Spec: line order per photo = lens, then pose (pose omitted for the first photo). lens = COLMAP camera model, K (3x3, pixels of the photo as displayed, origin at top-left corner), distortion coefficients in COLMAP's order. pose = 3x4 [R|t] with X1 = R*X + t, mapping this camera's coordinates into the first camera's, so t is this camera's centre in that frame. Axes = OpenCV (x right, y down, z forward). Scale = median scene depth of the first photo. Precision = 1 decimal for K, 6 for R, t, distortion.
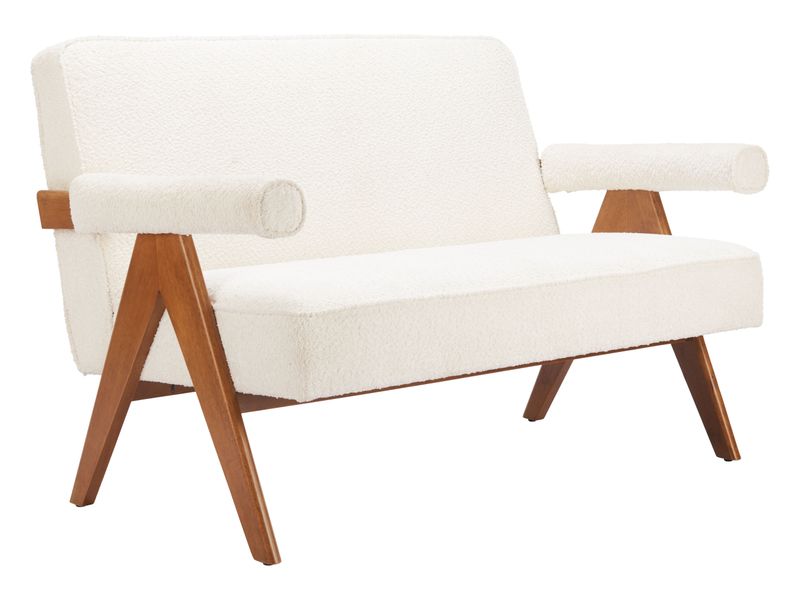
lens RADIAL K [[1639.3, 0, 399.3], [0, 1639.3, 300.5], [0, 0, 1]] dist [-0.018845, 0.000000]
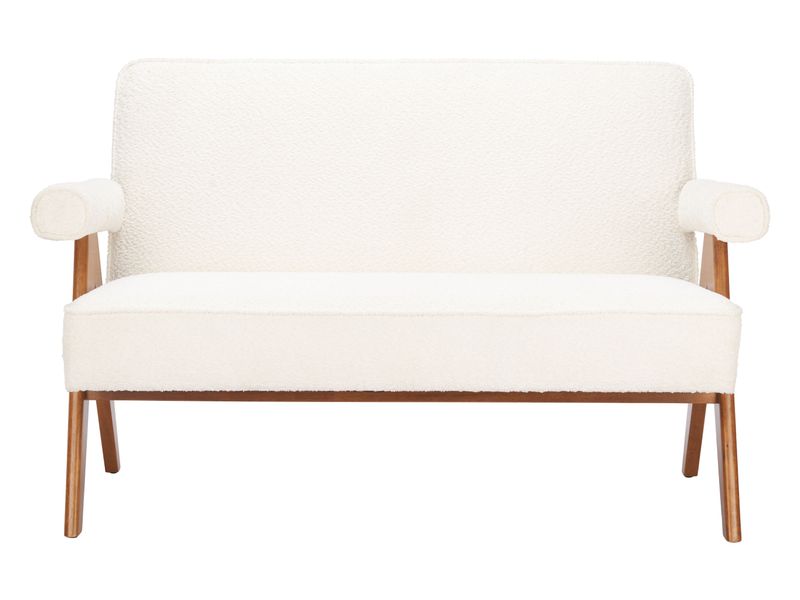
lens RADIAL K [[1639.3, 0, 399.8], [0, 1639.3, 300.3], [0, 0, 1]] dist [-0.018845, 0.000000]
pose [[0.818536, 0.090639, -0.567260, 0.612557], [-0.100189, 0.994864, 0.014395, -0.030210], [0.565651, 0.045050, 0.823413, 0.185536]]
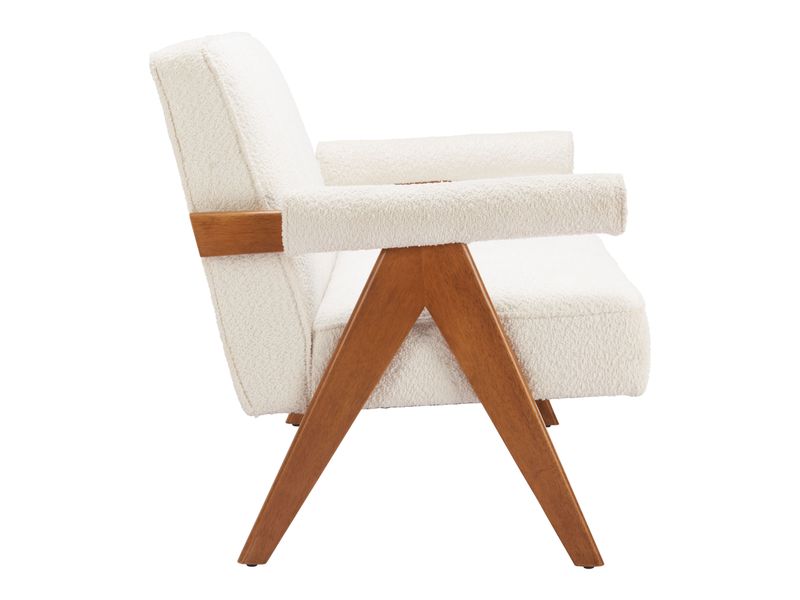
lens RADIAL K [[1639.3, 0, 399.6], [0, 1639.3, 298.5], [0, 0, 1]] dist [-0.018845, 0.000000]
pose [[0.788612, -0.103462, 0.606125, -0.612217], [0.104655, 0.993944, 0.033498, -0.036732], [-0.605920, 0.037017, 0.794664, 0.225698]]
